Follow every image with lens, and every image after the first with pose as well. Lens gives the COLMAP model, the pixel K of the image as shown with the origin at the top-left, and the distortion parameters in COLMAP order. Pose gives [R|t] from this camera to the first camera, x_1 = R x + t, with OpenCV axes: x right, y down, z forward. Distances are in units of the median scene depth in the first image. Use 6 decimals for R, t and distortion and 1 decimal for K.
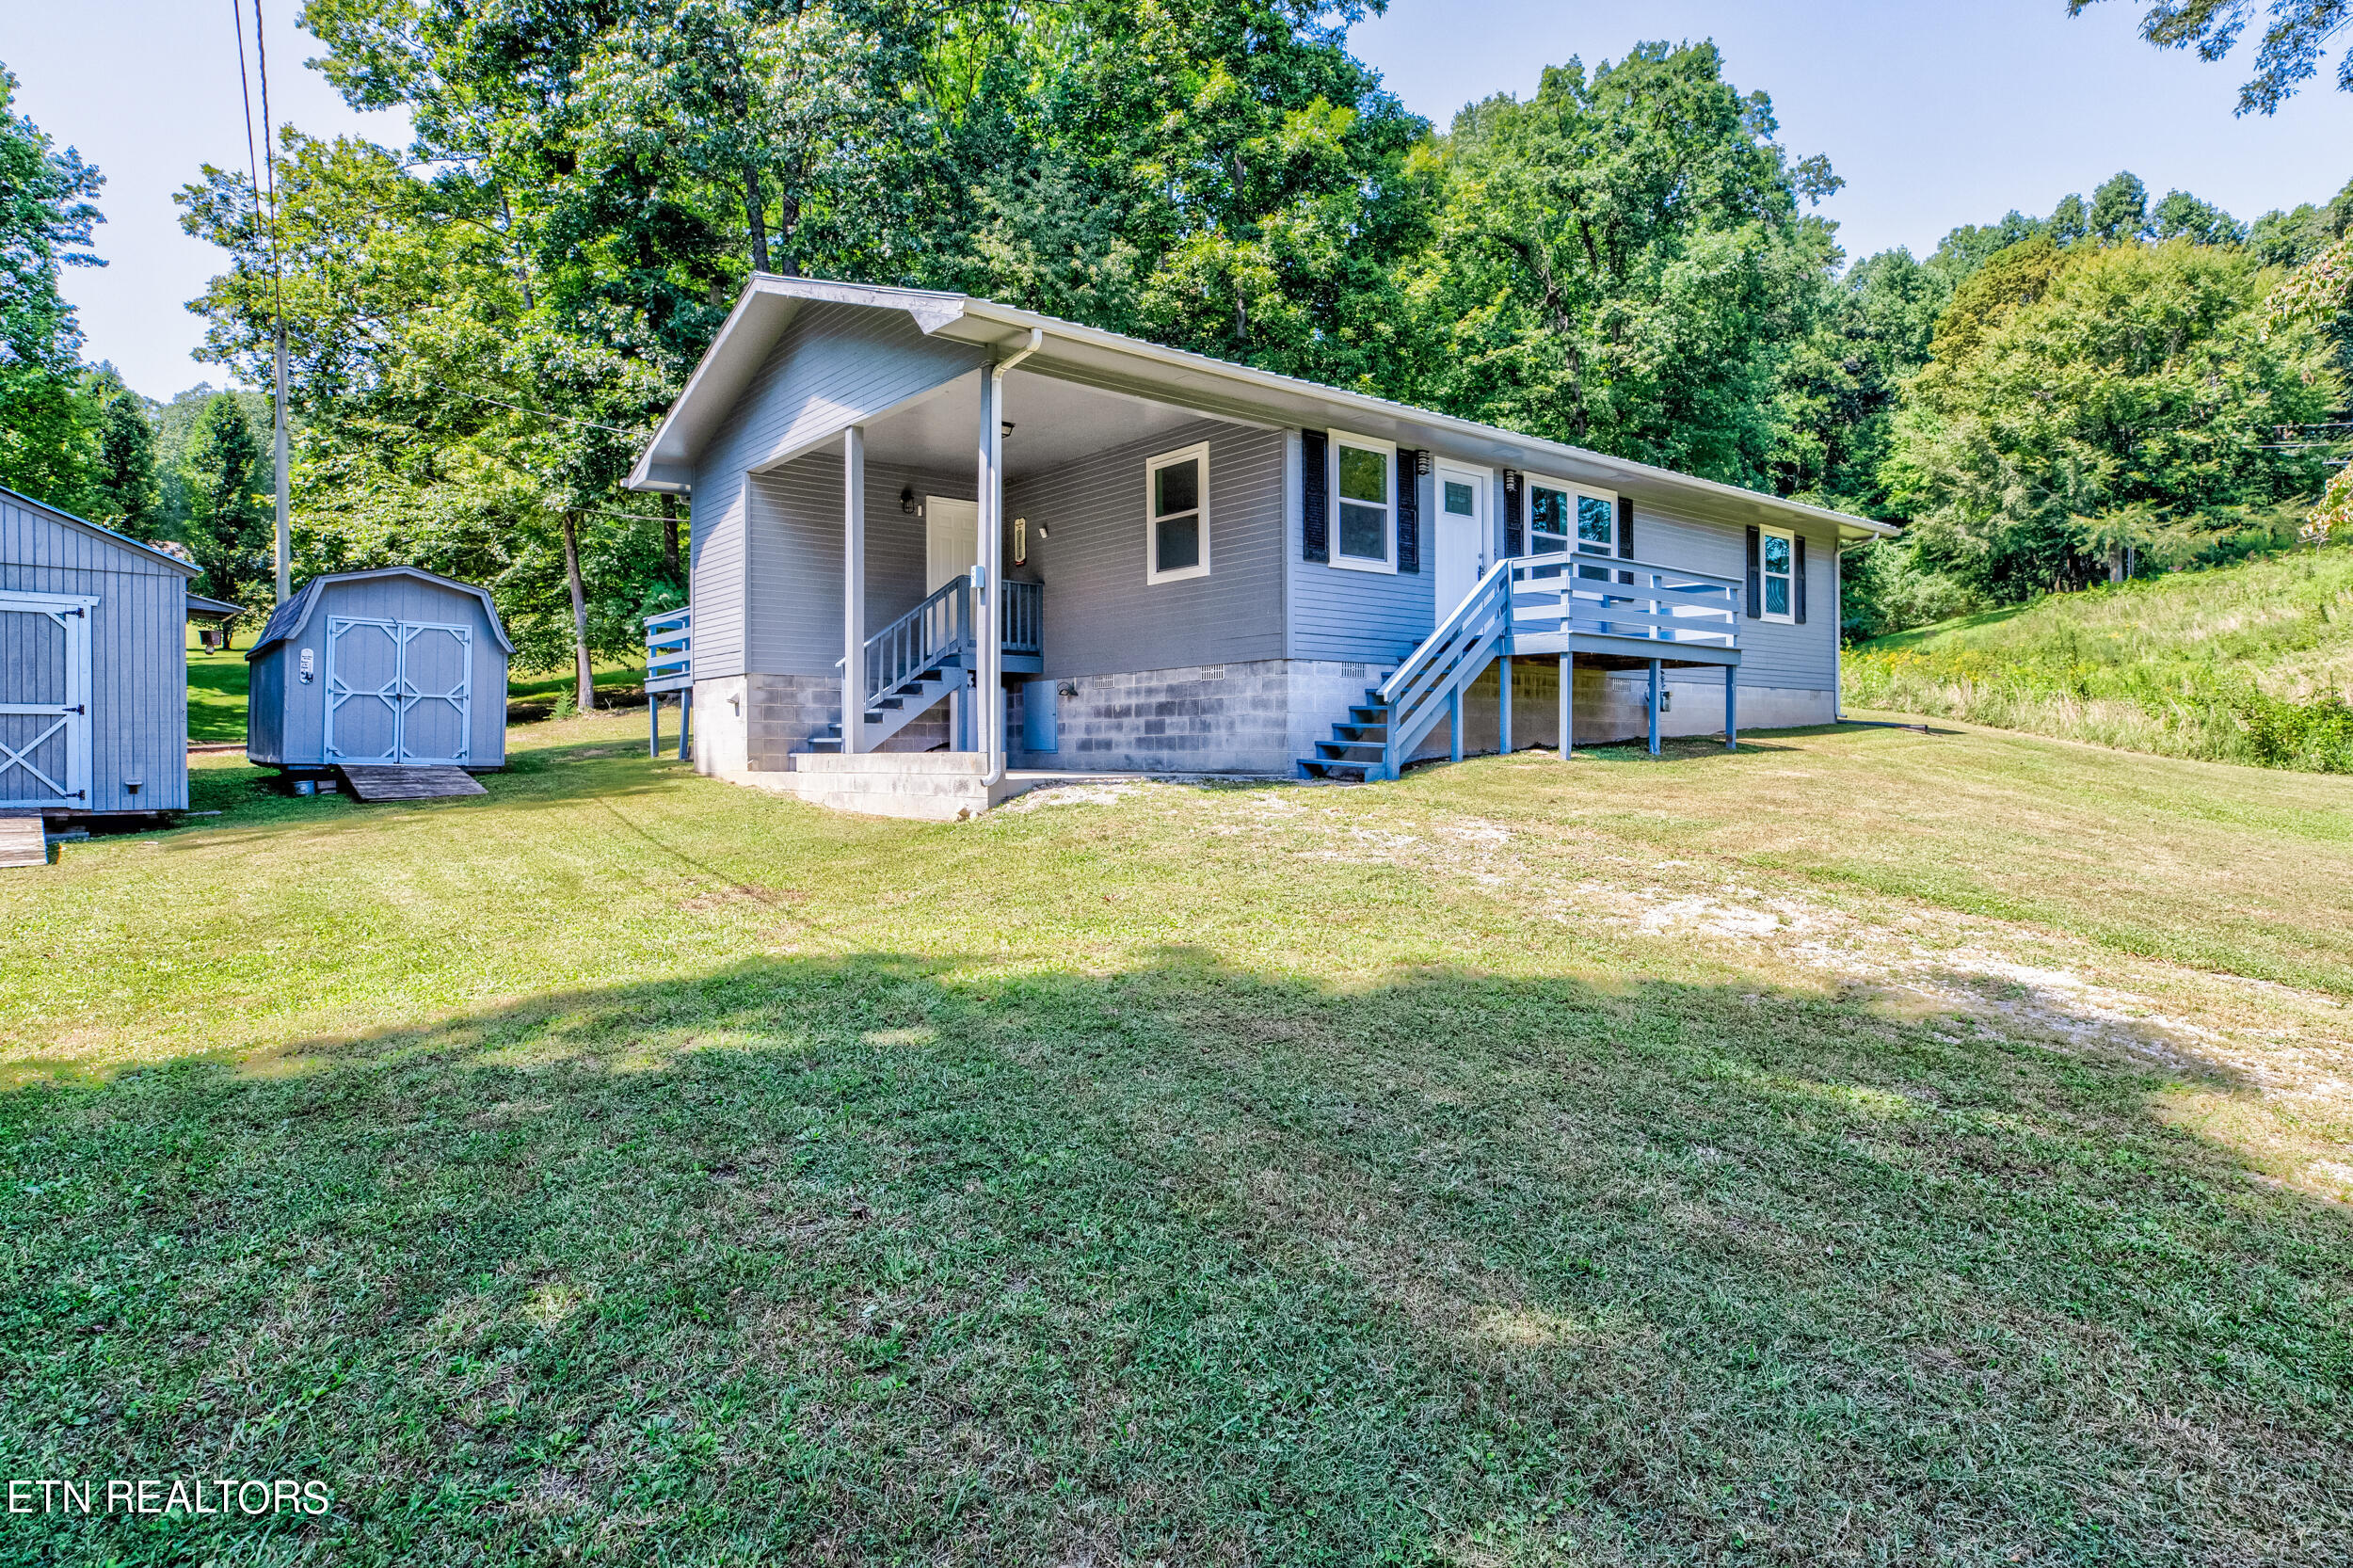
lens RADIAL K [[1283.7, 0, 1168.4], [0, 1283.7, 763.1], [0, 0, 1]] dist [-0.003733, 0.011604]
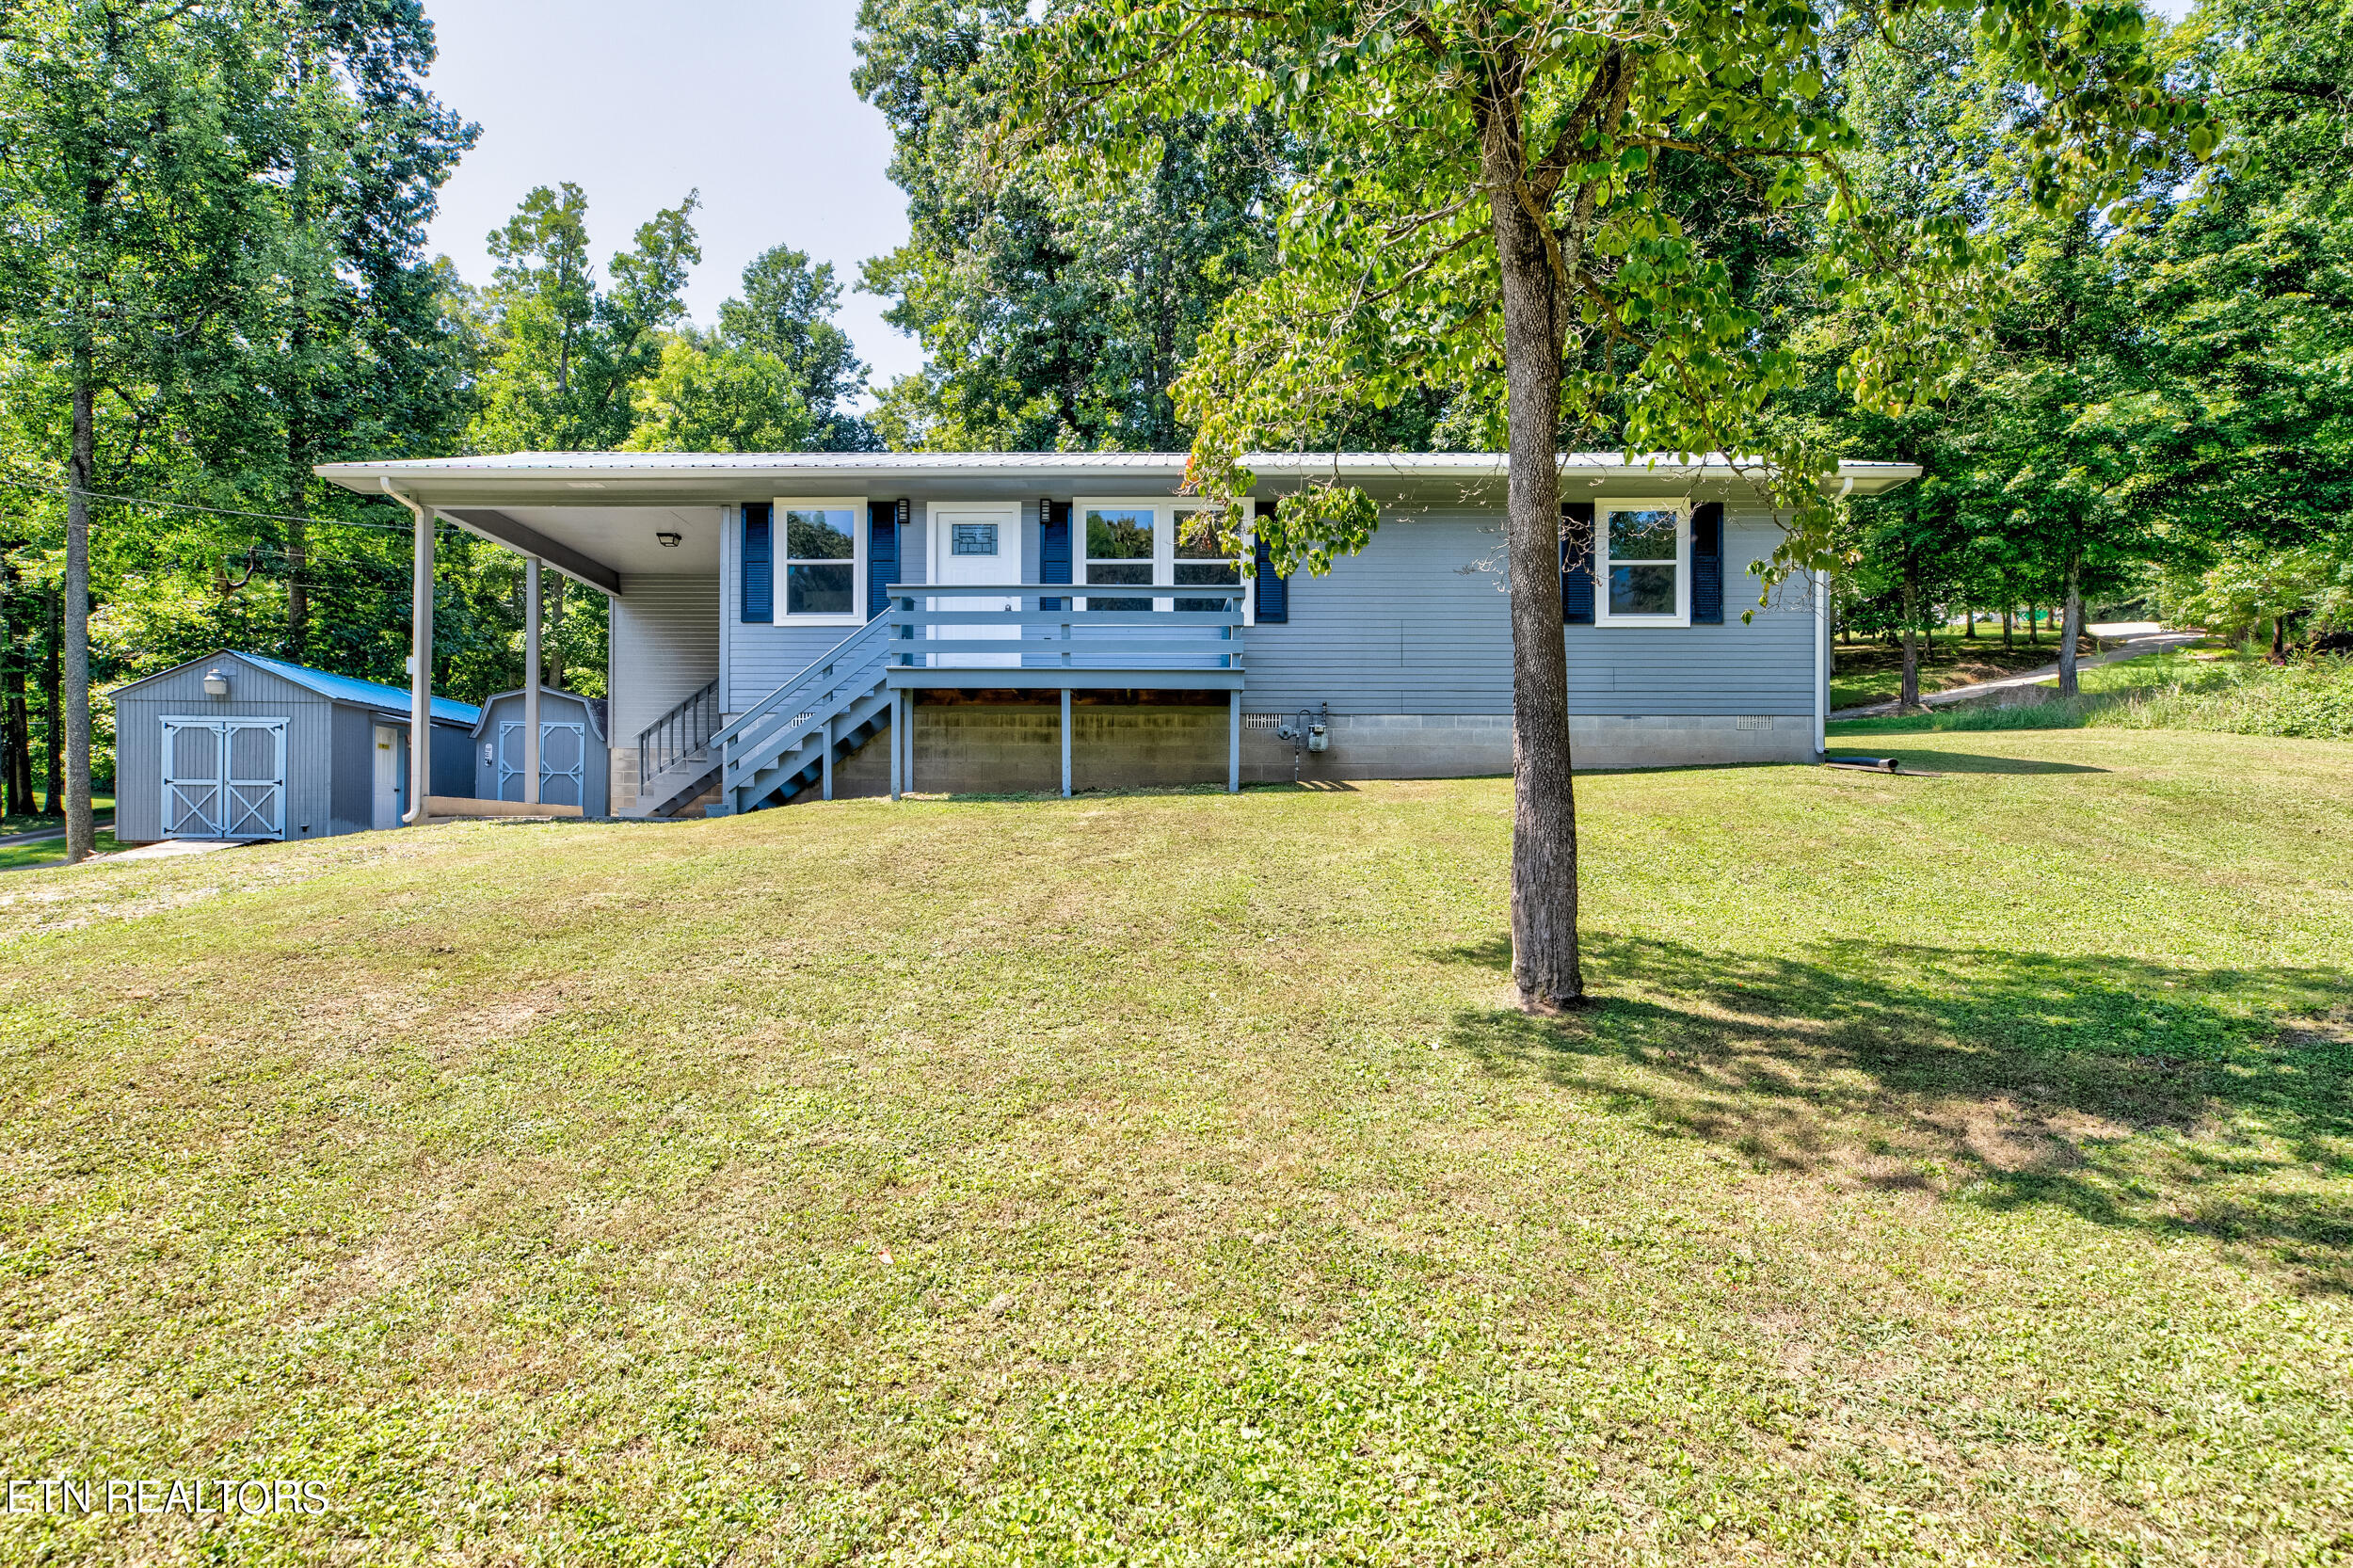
lens RADIAL K [[1343.0, 0, 1171.7], [0, 1343.0, 829.8], [0, 0, 1]] dist [-0.002032, -0.000442]
pose [[0.764682, -0.002463, -0.644403, 0.942731], [-0.013288, 0.999720, -0.019589, 0.031632], [0.644270, 0.023542, 0.764435, 0.300274]]
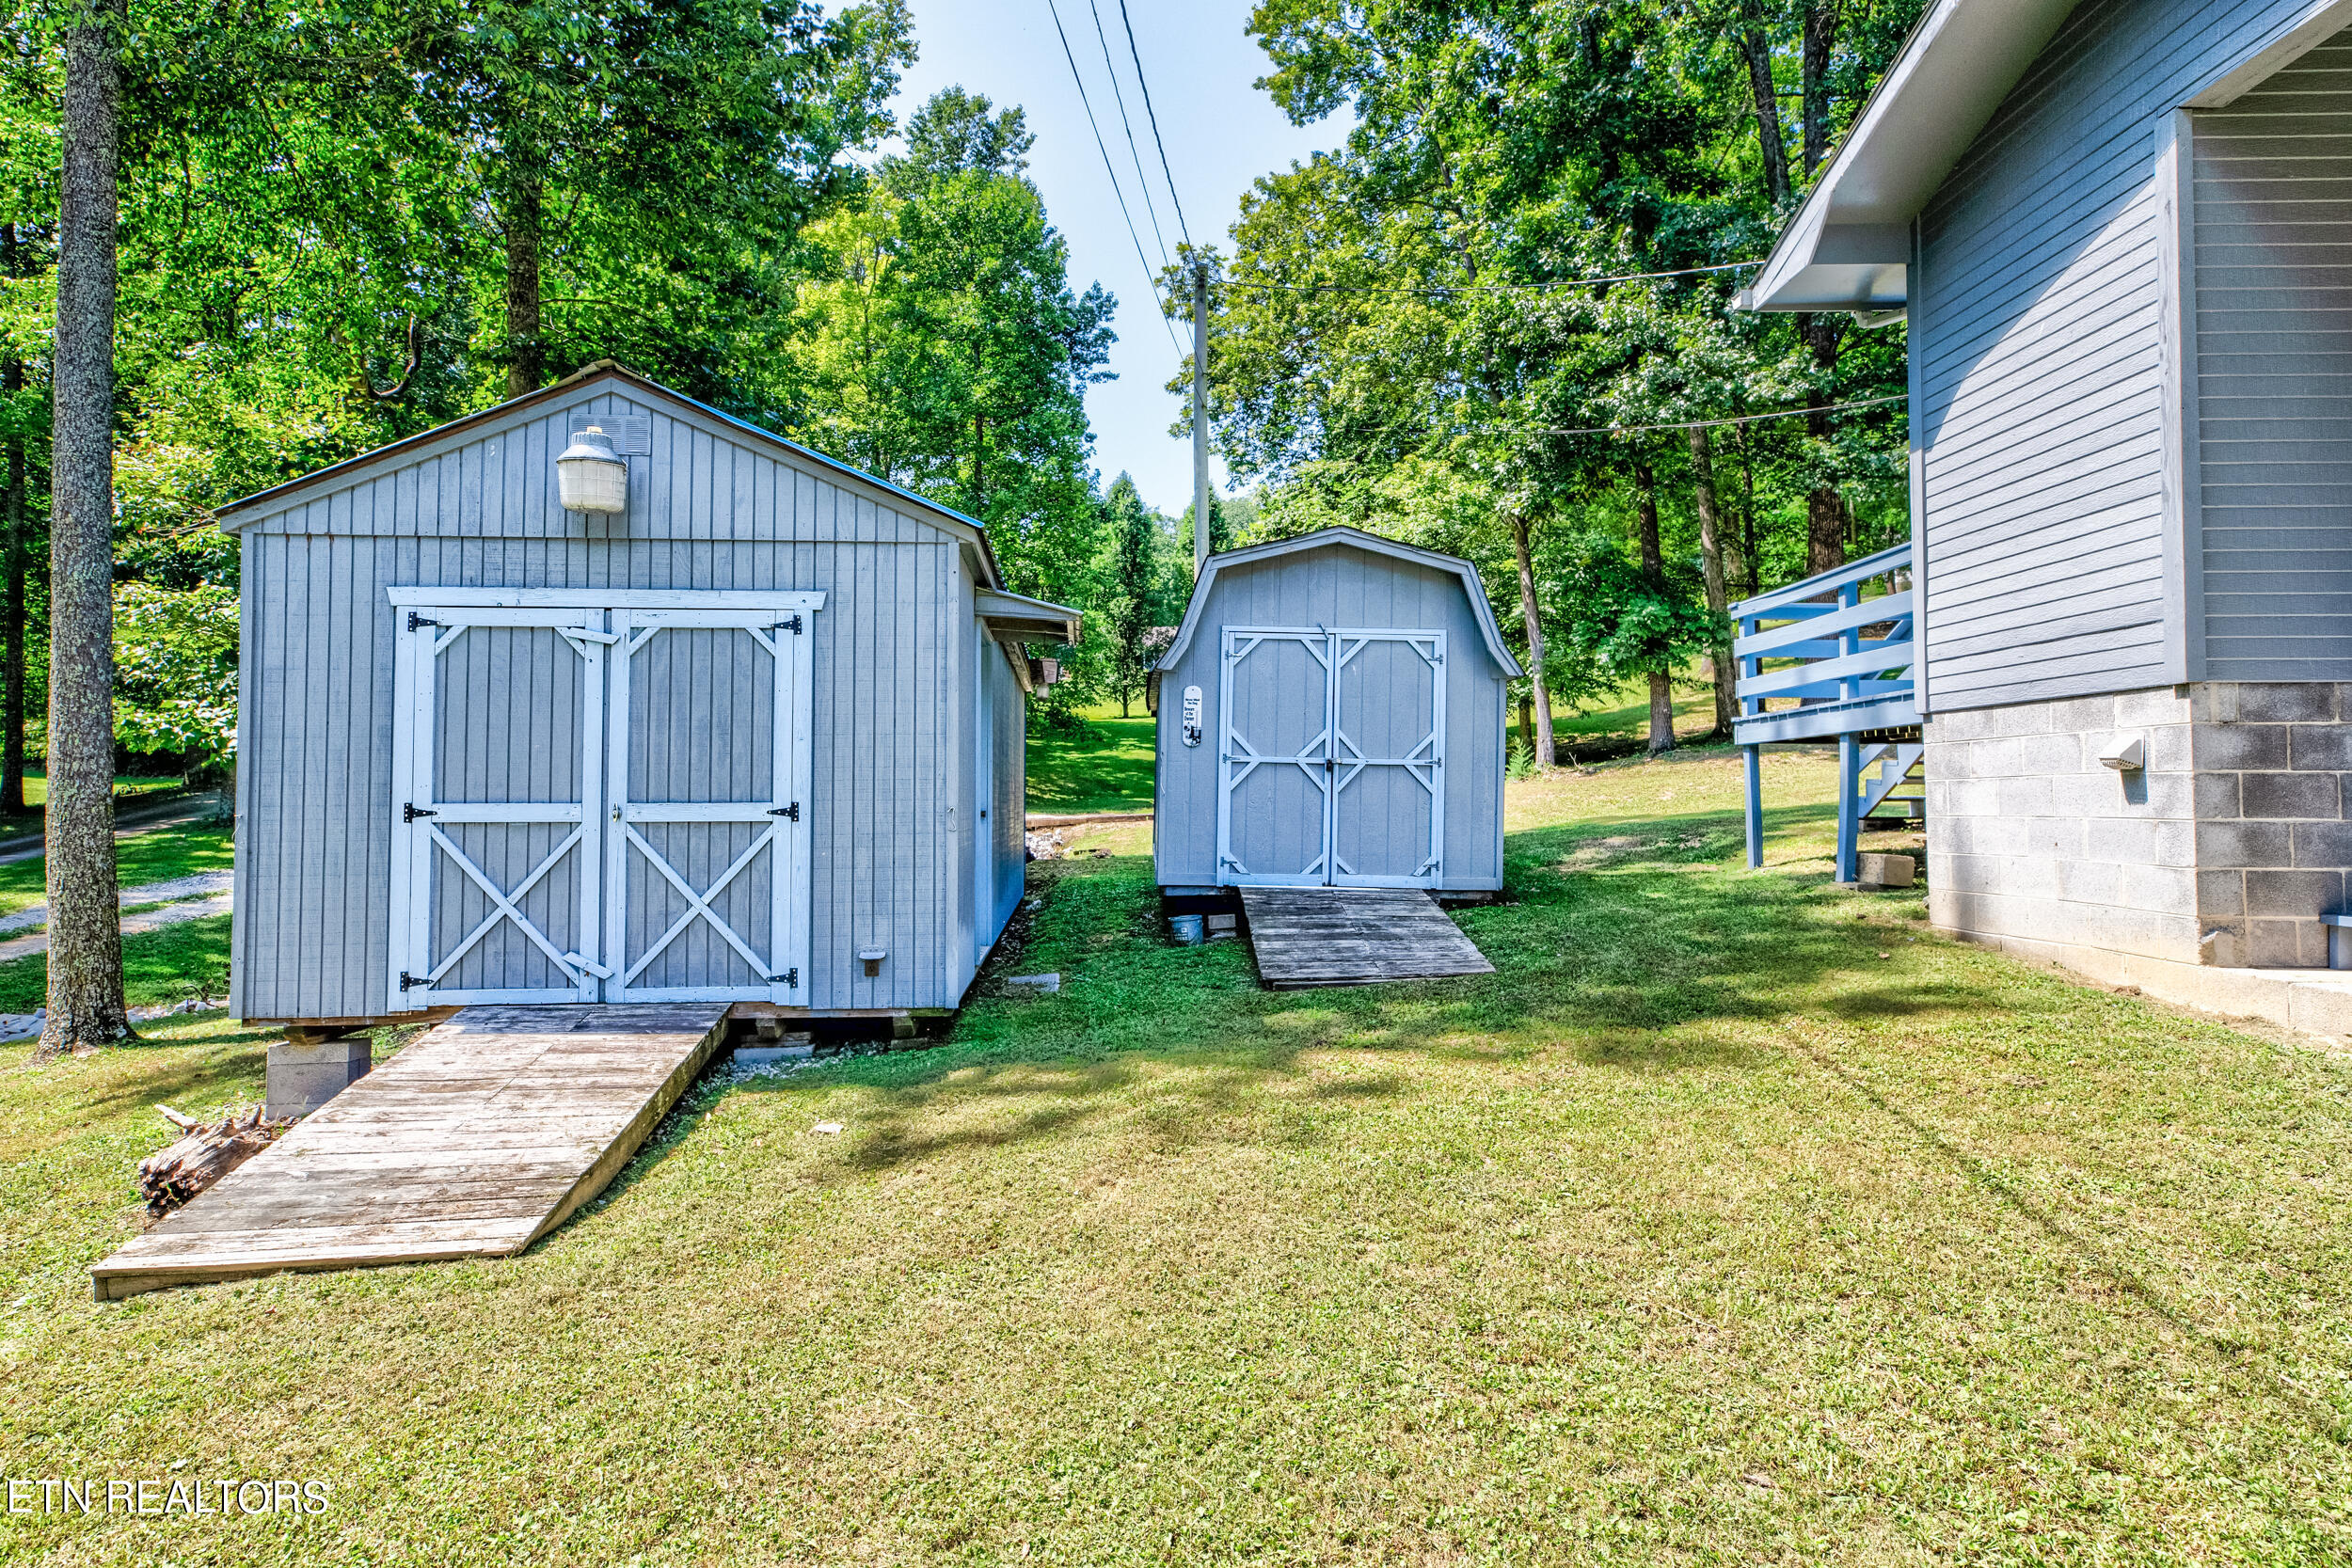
lens RADIAL K [[1283.1, 0, 1167.9], [0, 1283.1, 763.1], [0, 0, 1]] dist [-0.003733, 0.011604]
pose [[0.780692, -0.019479, -0.624612, -0.310080], [-0.003424, 0.999366, -0.035447, -0.032902], [0.624907, 0.029812, 0.780130, 0.527716]]
